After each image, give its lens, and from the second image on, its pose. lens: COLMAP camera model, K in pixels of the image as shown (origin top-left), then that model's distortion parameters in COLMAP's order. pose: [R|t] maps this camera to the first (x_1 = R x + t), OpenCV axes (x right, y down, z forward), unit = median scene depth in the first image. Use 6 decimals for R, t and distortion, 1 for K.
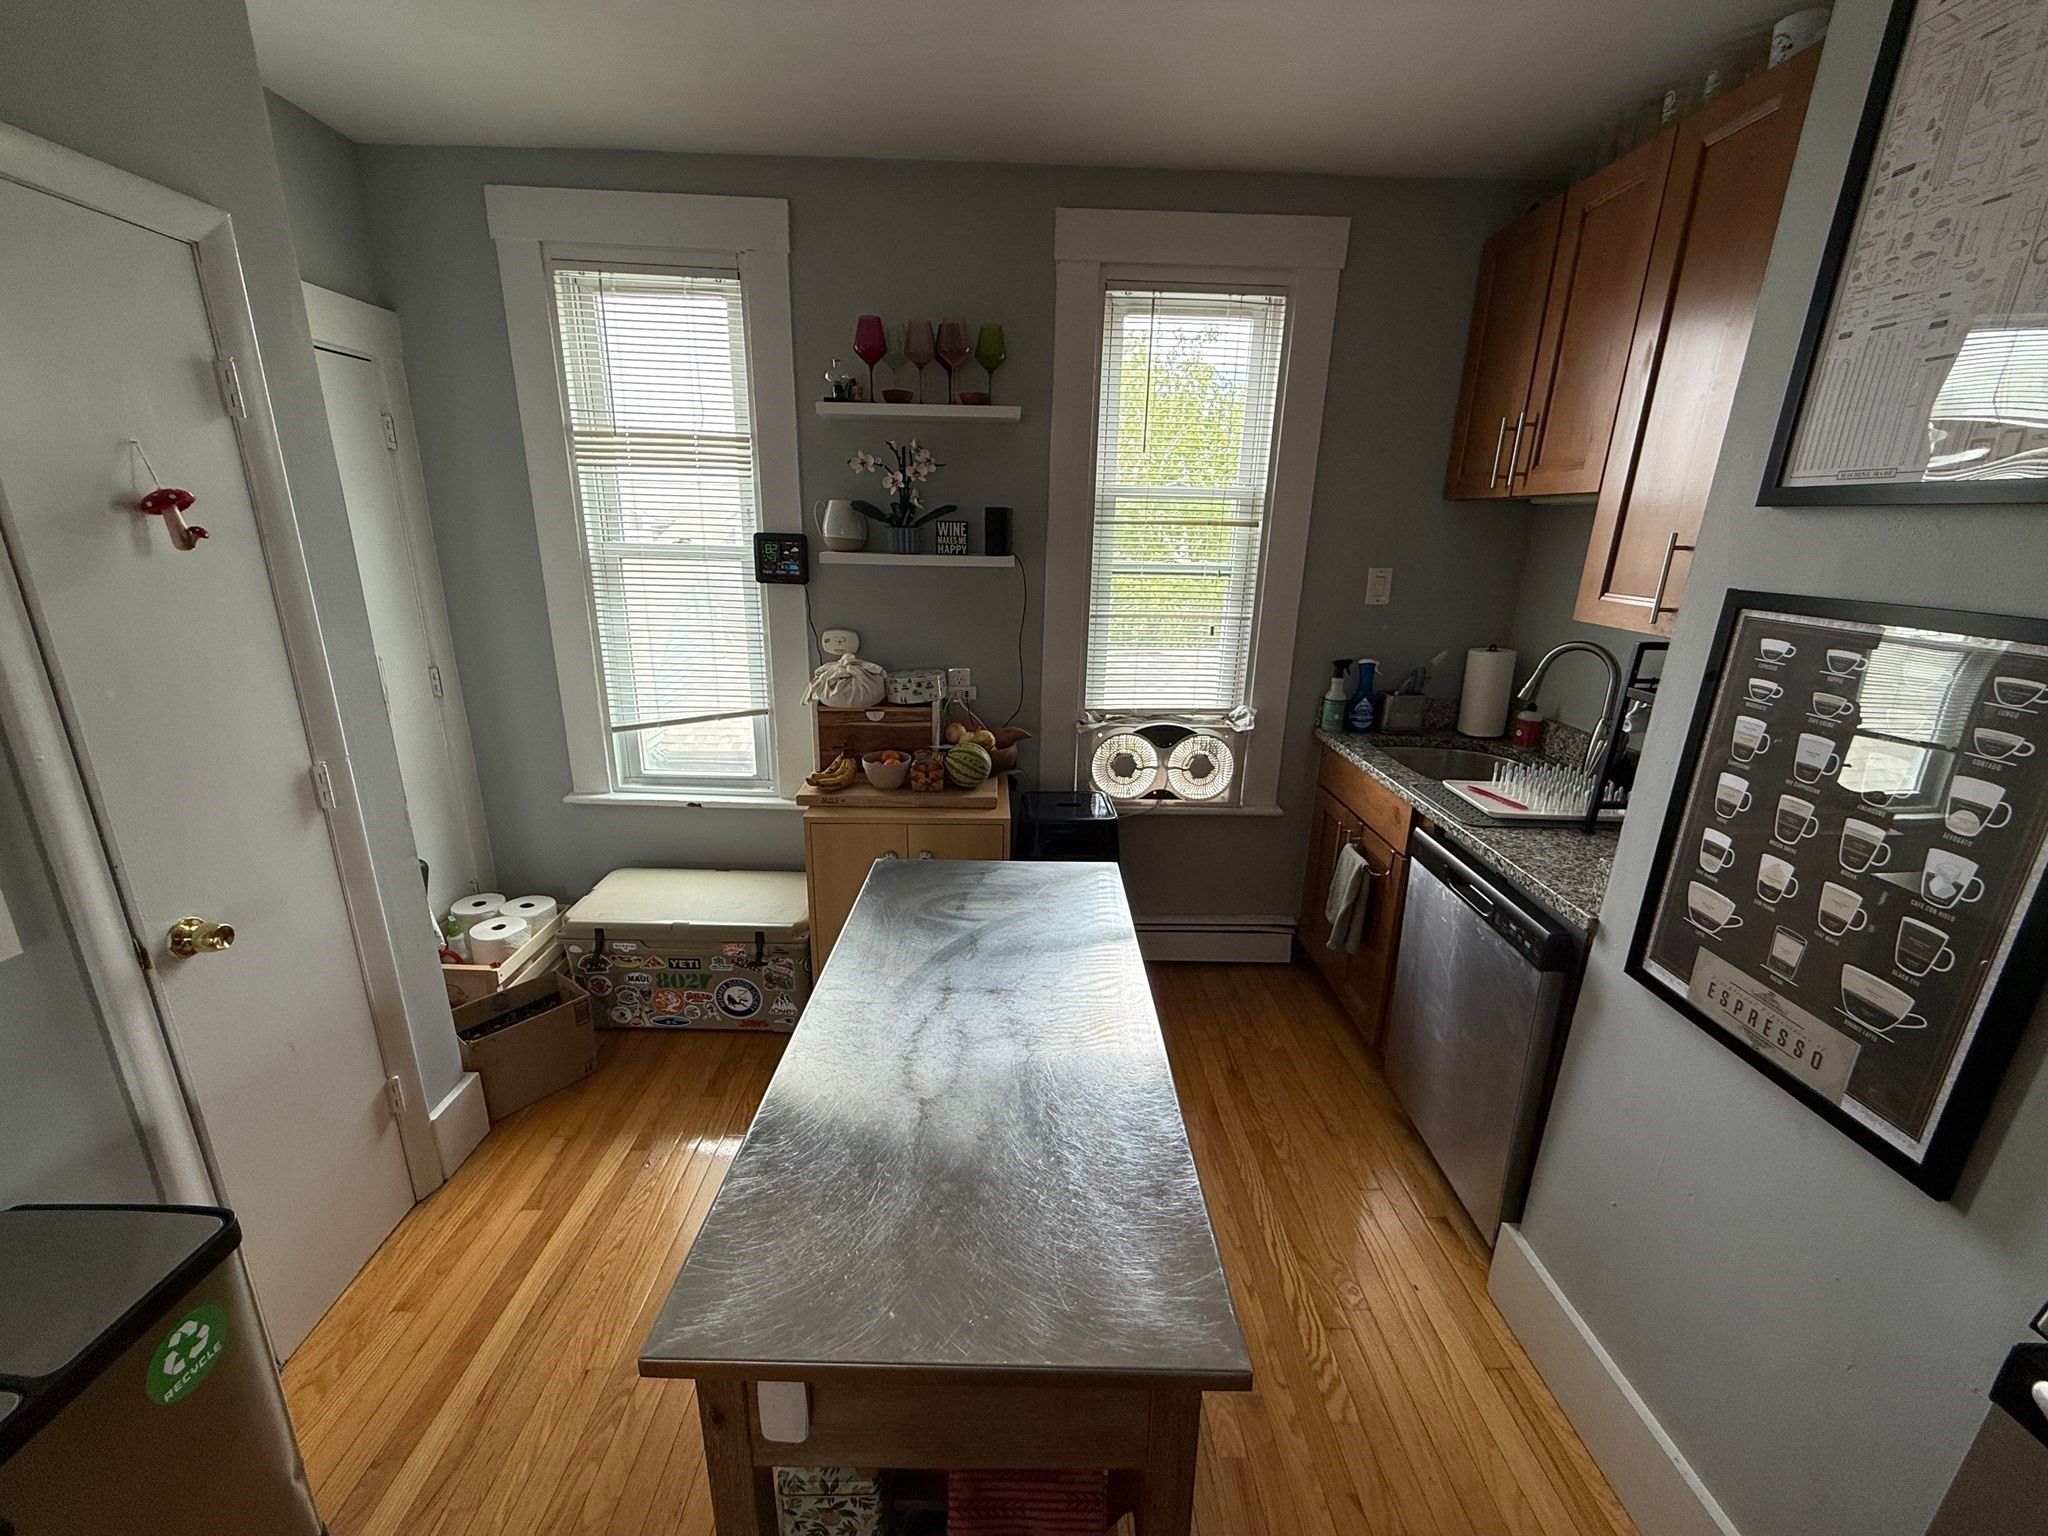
lens RADIAL K [[817.8, 0, 1017.8], [0, 817.8, 767.5], [0, 0, 1]] dist [0.000132, -0.000023]
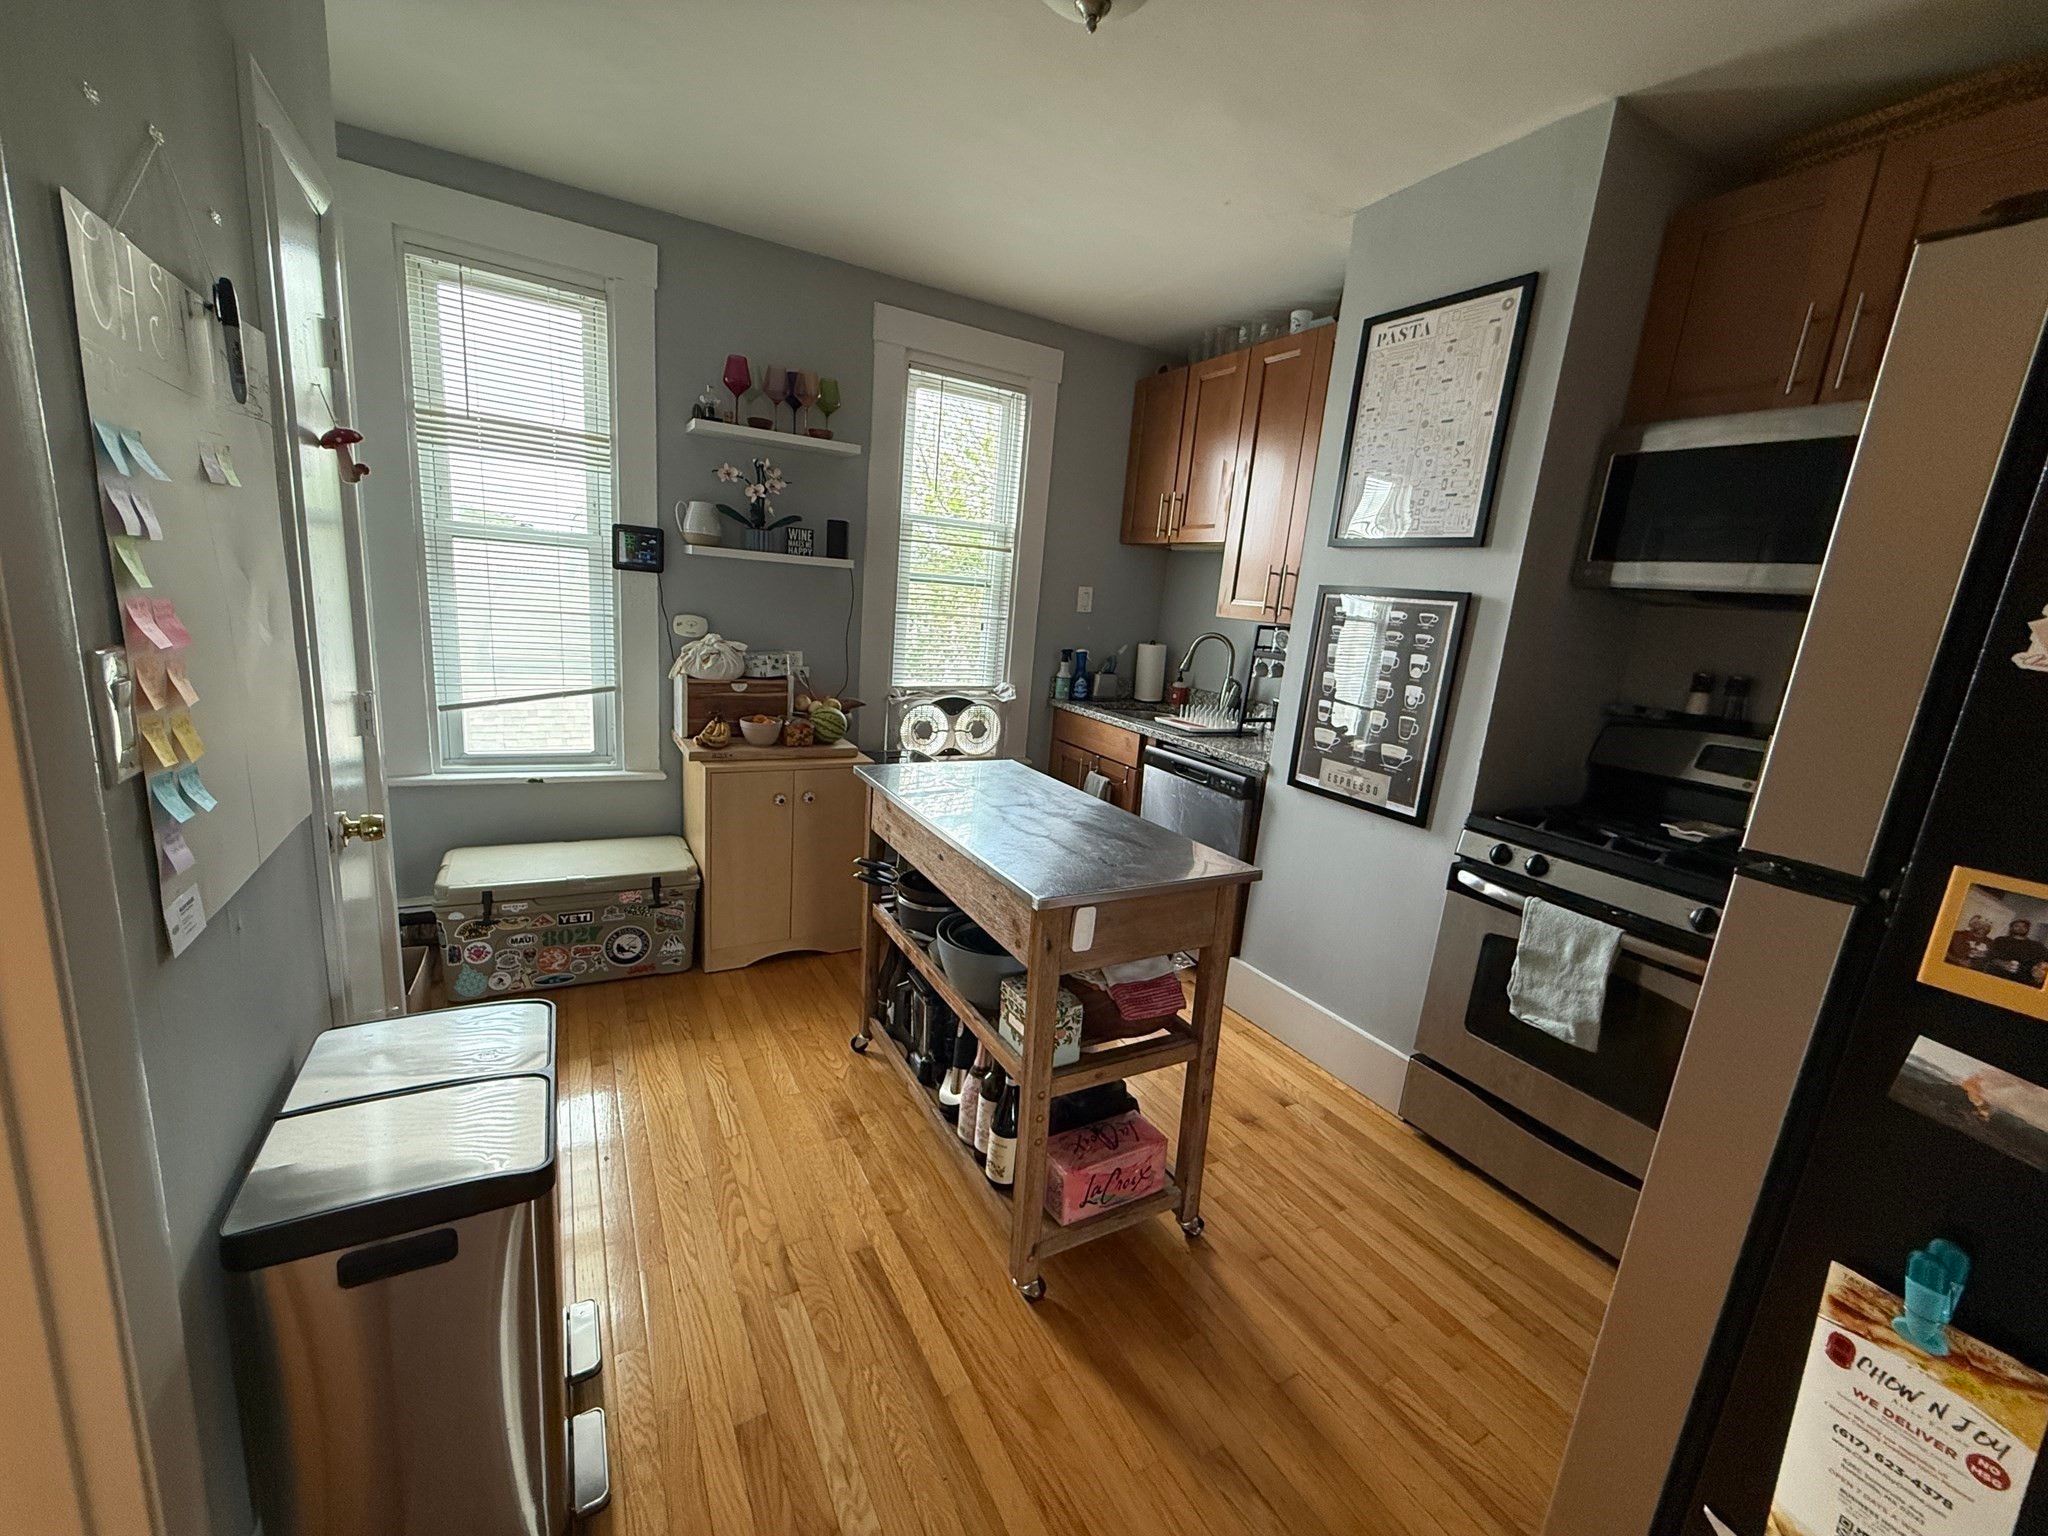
lens RADIAL K [[817.8, 0, 1019.3], [0, 817.8, 765.9], [0, 0, 1]] dist [0.000132, -0.000023]
pose [[0.878475, -0.050433, 0.475119, -0.396200], [0.075651, 0.996551, -0.034092, 0.123078], [-0.471761, 0.065892, 0.879261, -0.216486]]
